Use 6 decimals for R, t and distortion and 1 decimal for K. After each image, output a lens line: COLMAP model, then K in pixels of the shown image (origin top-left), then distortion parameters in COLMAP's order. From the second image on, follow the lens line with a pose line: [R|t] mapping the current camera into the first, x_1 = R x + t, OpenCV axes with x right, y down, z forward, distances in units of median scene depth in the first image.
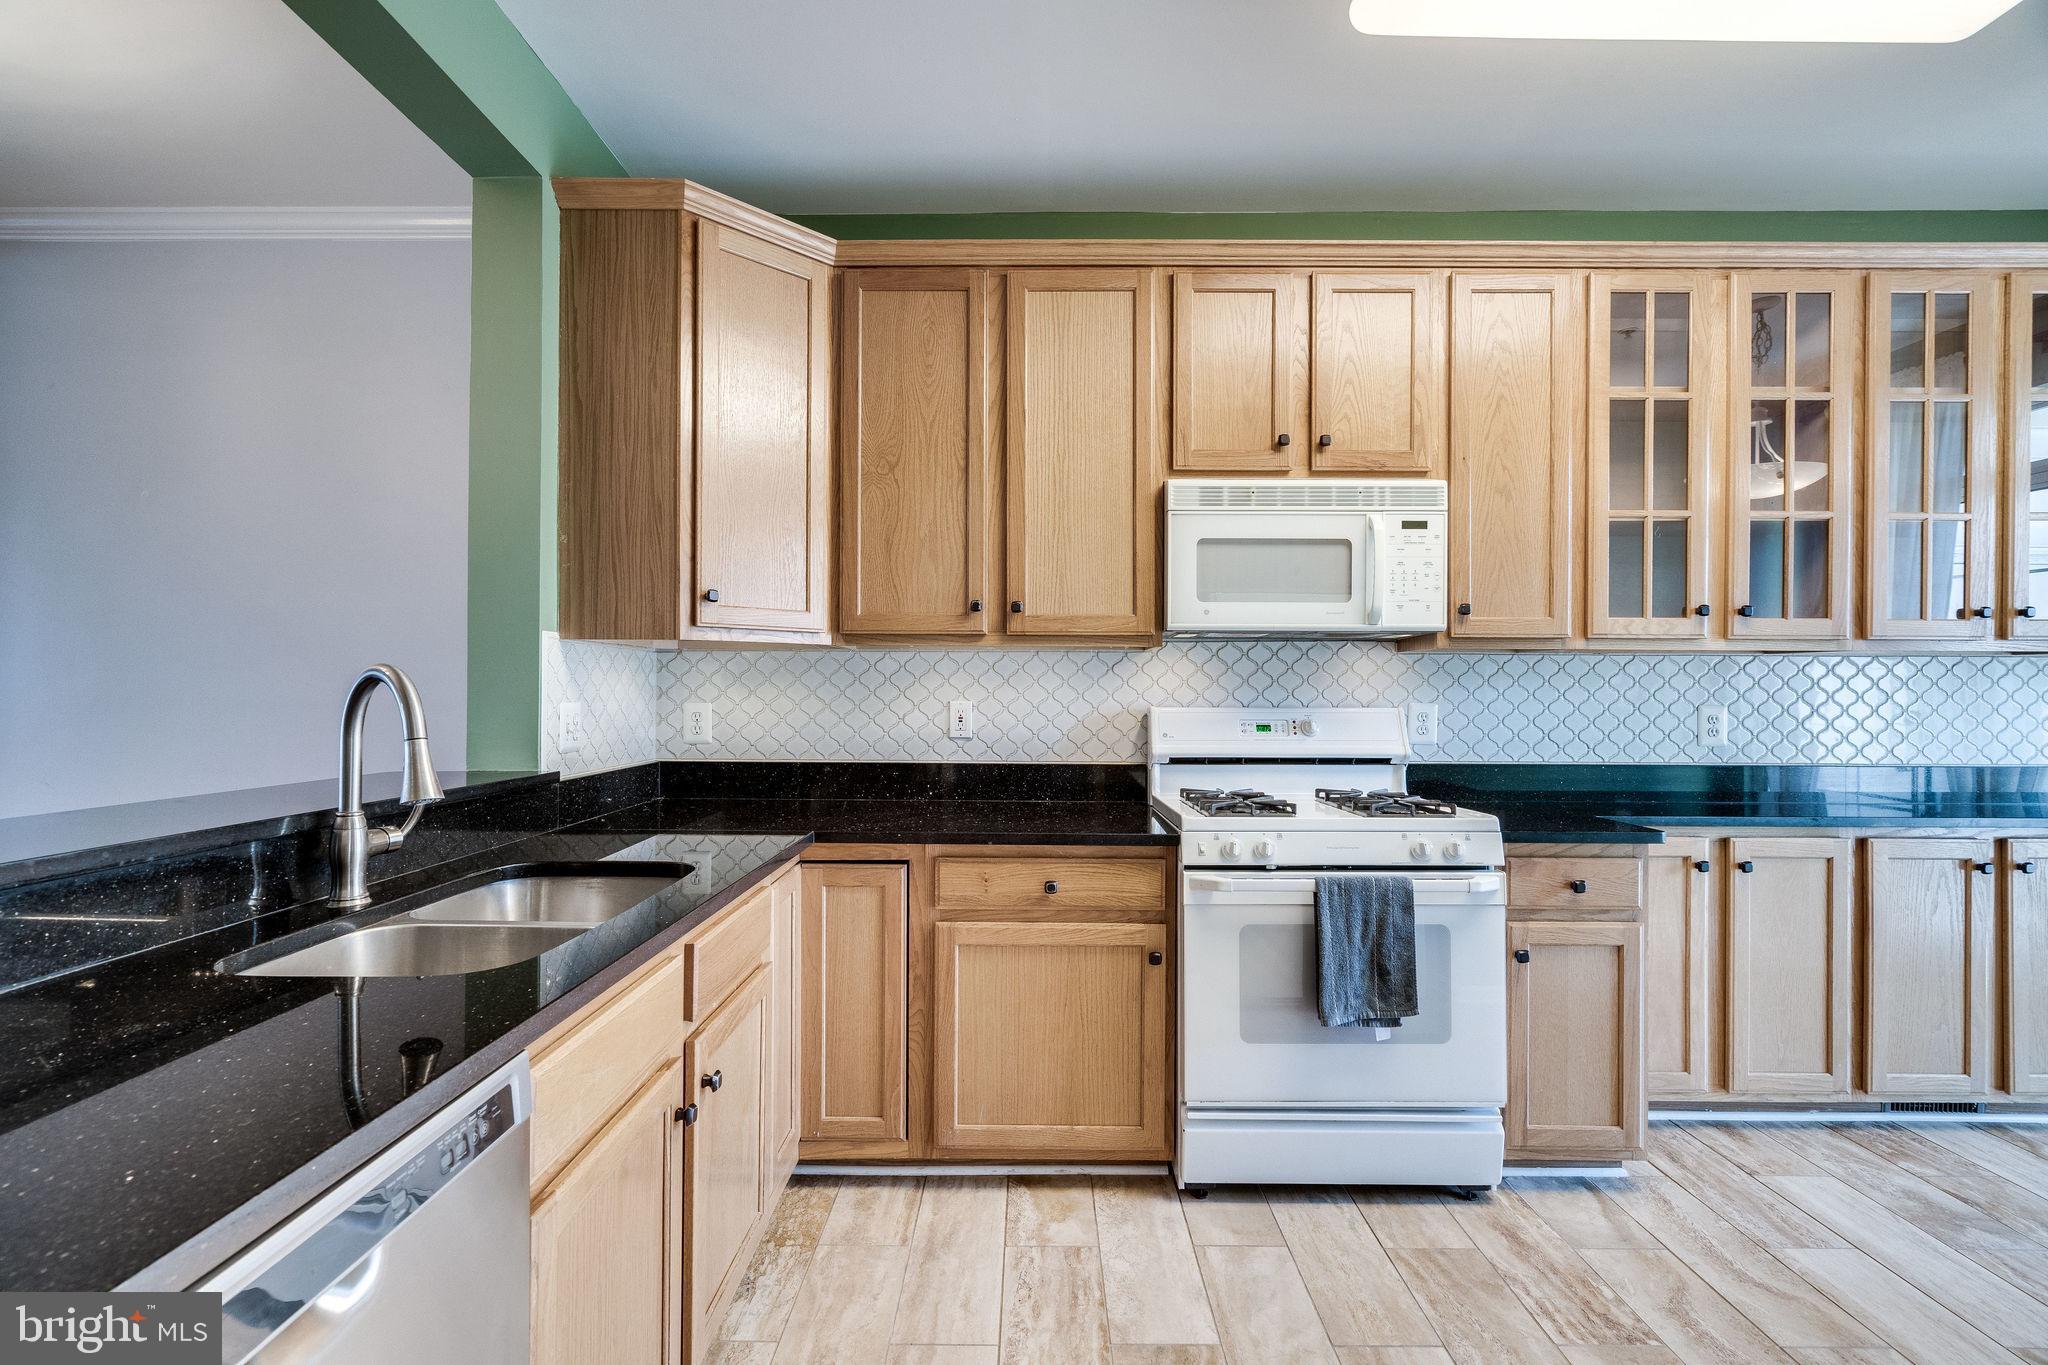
lens RADIAL K [[931.6, 0, 1024.8], [0, 931.6, 691.1], [0, 0, 1]] dist [-0.006599, 0.002967]
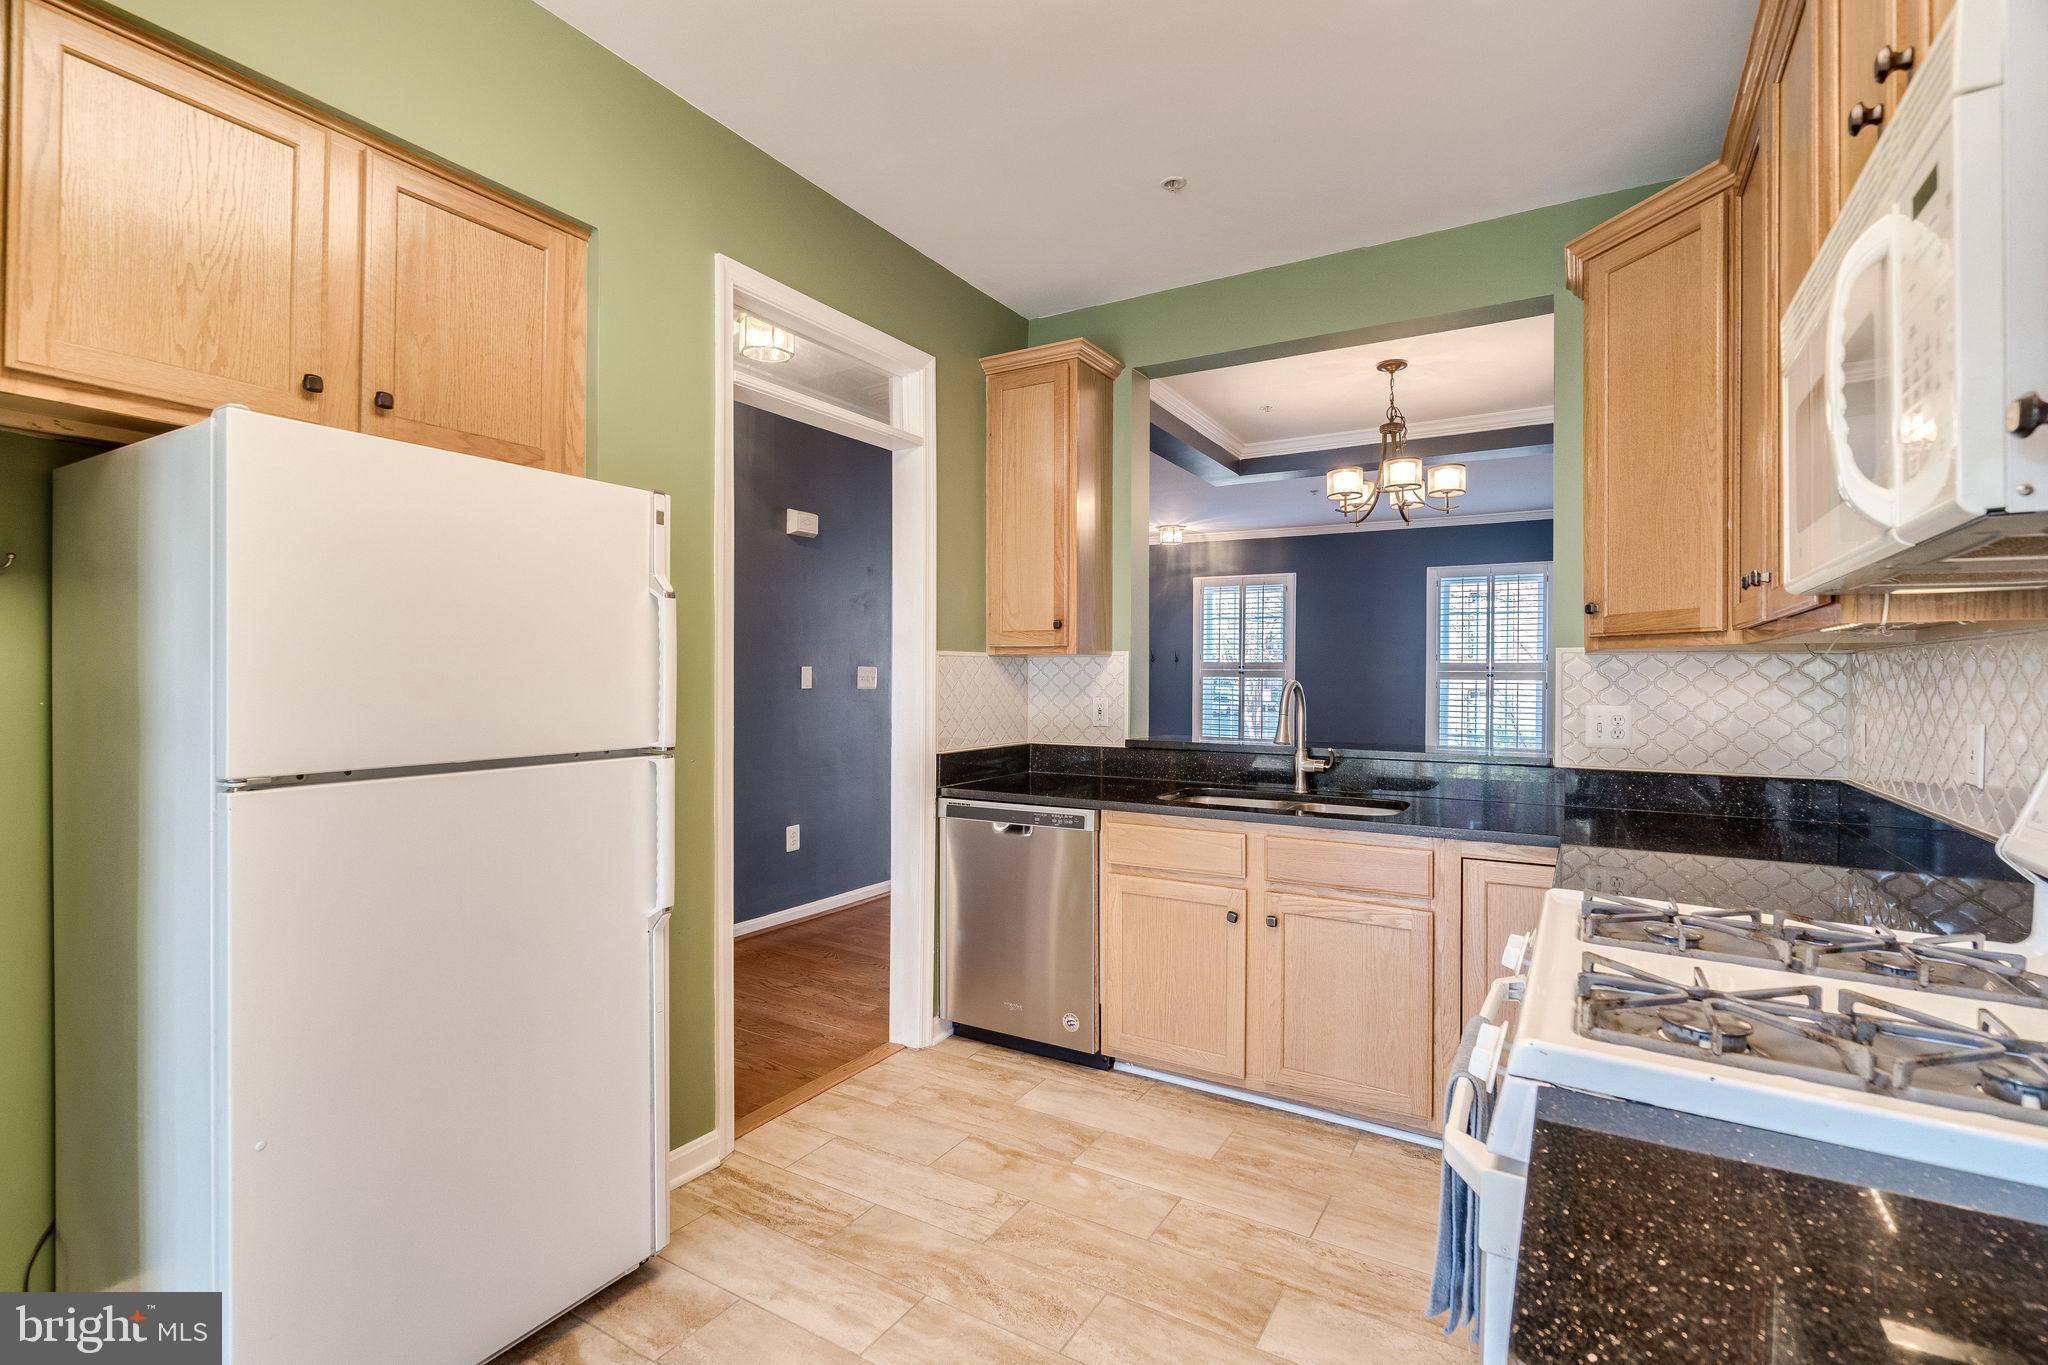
lens RADIAL K [[931.6, 0, 1023.1], [0, 931.6, 680.5], [0, 0, 1]] dist [-0.006599, 0.002967]
pose [[-0.511069, -0.004496, -0.859528, 0.827406], [-0.004906, 0.999985, -0.002313, -0.006268], [0.859526, 0.003034, -0.511084, 0.893734]]
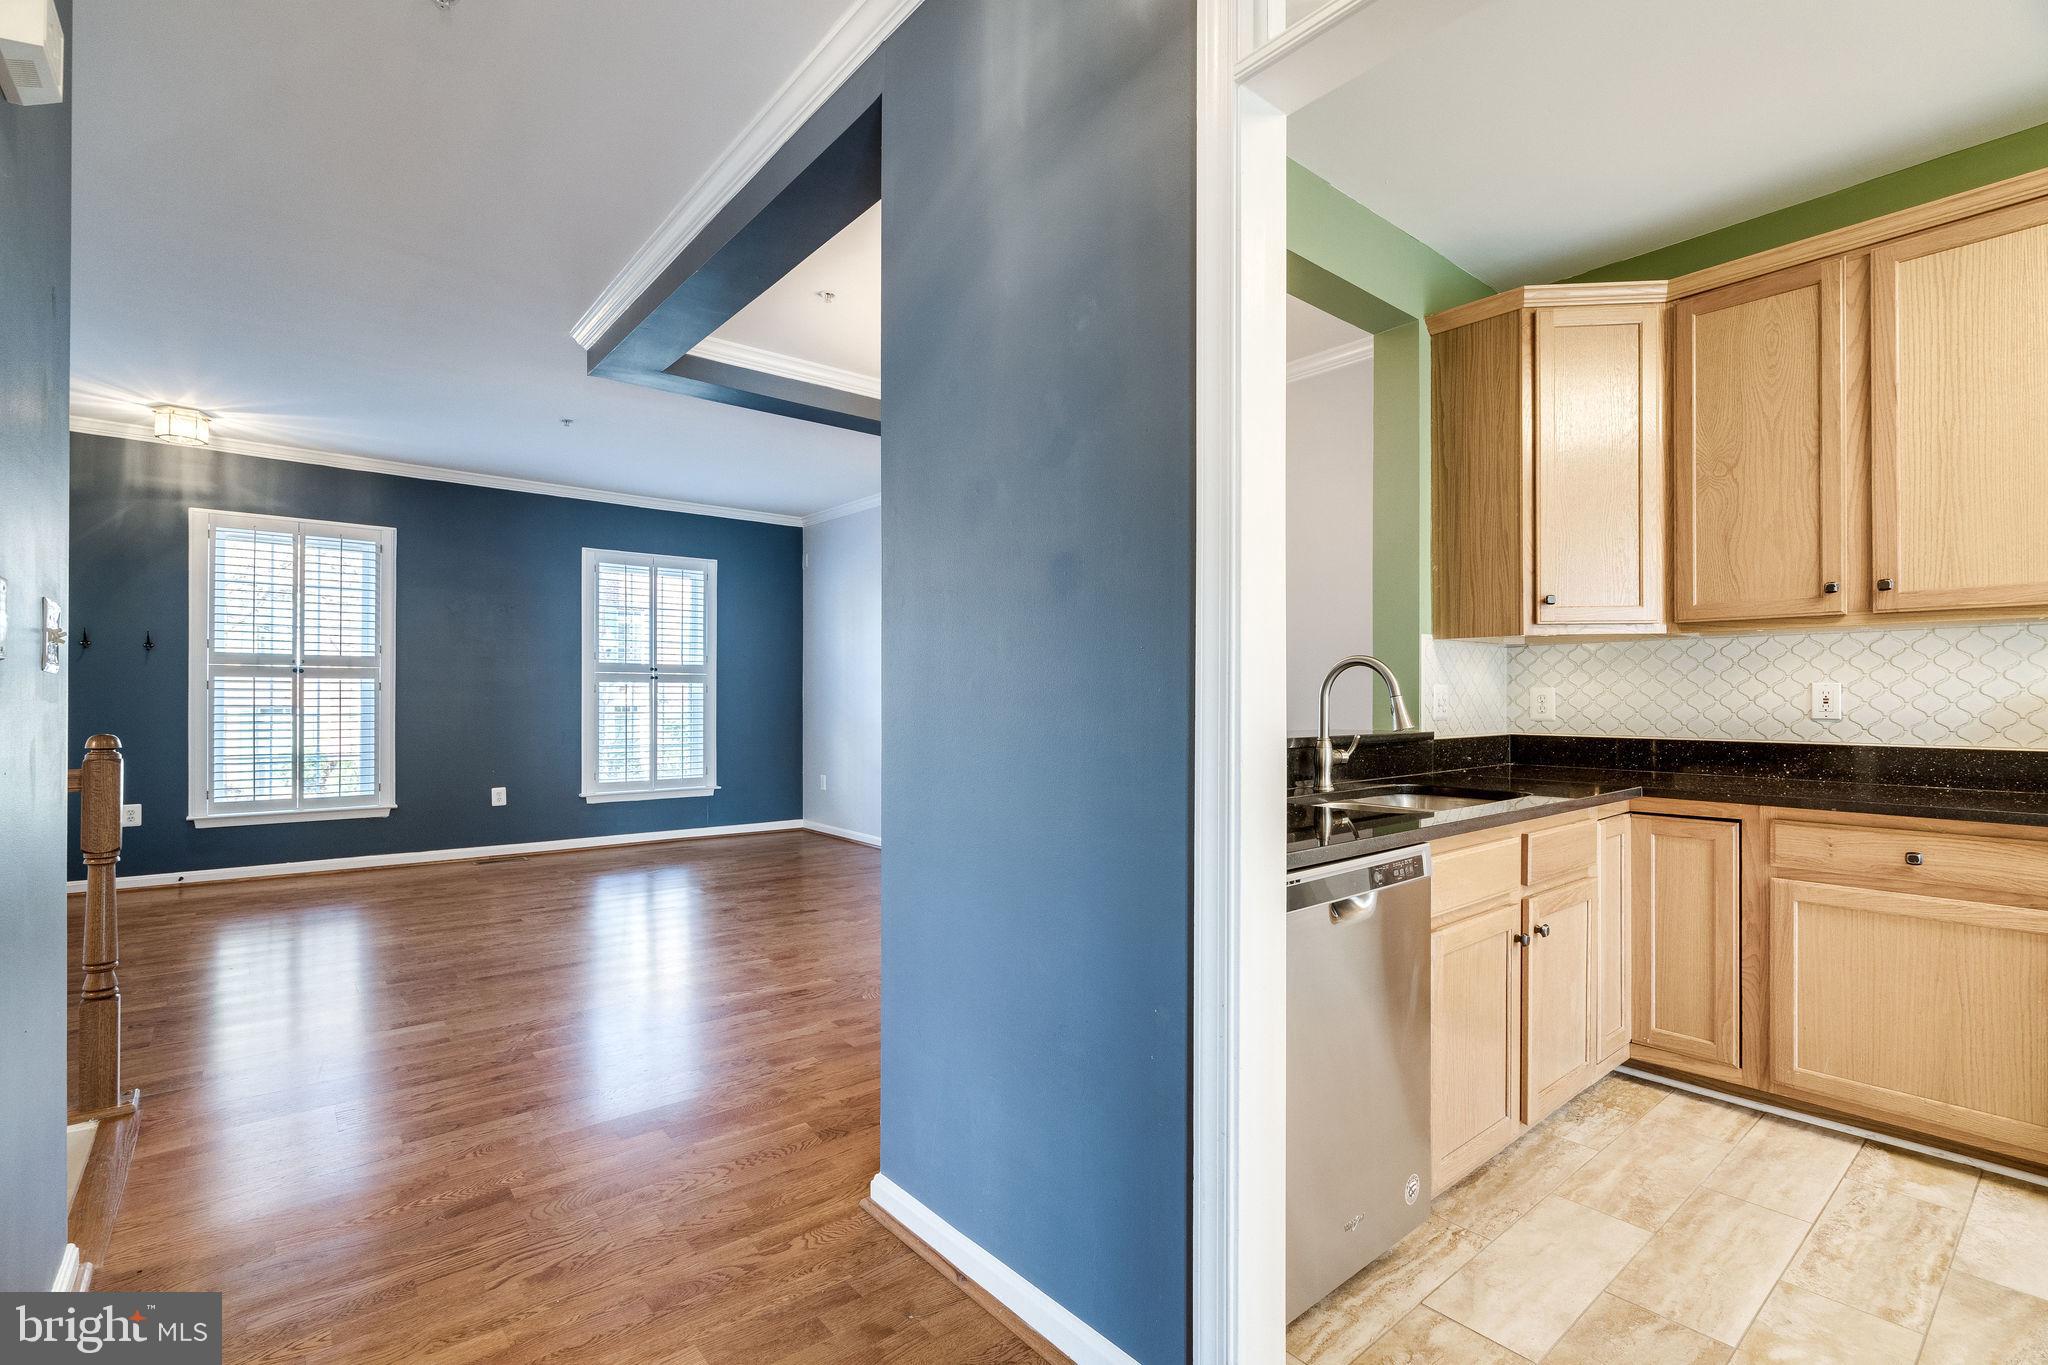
lens RADIAL K [[931.6, 0, 1004.9], [0, 931.6, 694.7], [0, 0, 1]] dist [-0.006599, 0.002967]
pose [[0.636939, -0.006125, -0.770890, 0.157913], [0.003804, 0.999981, -0.004802, 0.029004], [0.770905, 0.000126, 0.636950, -0.362527]]
